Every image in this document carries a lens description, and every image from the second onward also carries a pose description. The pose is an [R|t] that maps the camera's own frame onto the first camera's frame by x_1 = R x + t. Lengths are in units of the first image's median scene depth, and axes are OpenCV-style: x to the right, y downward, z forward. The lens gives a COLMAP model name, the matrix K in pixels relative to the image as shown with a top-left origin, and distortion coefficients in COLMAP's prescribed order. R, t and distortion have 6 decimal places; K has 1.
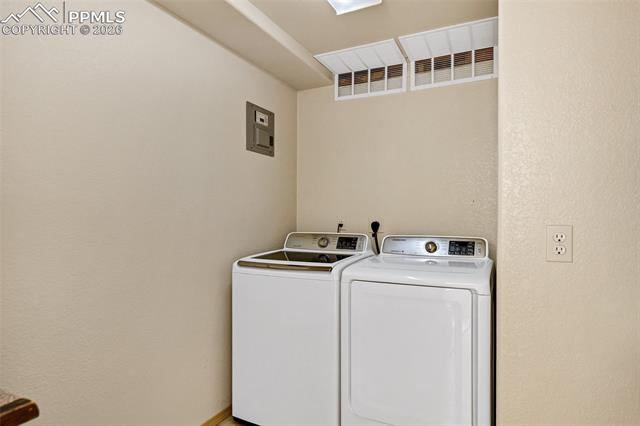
lens RADIAL K [[366.6, 0, 321.0], [0, 366.6, 215.0], [0, 0, 1]] dist [0.003994, 0.000186]
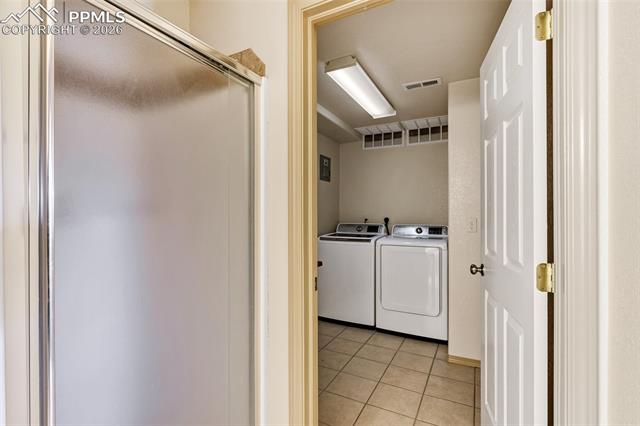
lens RADIAL K [[298.5, 0, 305.1], [0, 298.5, 210.2], [0, 0, 1]] dist [0.002486, 0.000000]
pose [[0.998608, -0.001999, -0.052709, -0.187571], [0.001485, 0.999951, -0.009782, -0.004284], [0.052726, 0.009690, 0.998562, -0.523613]]
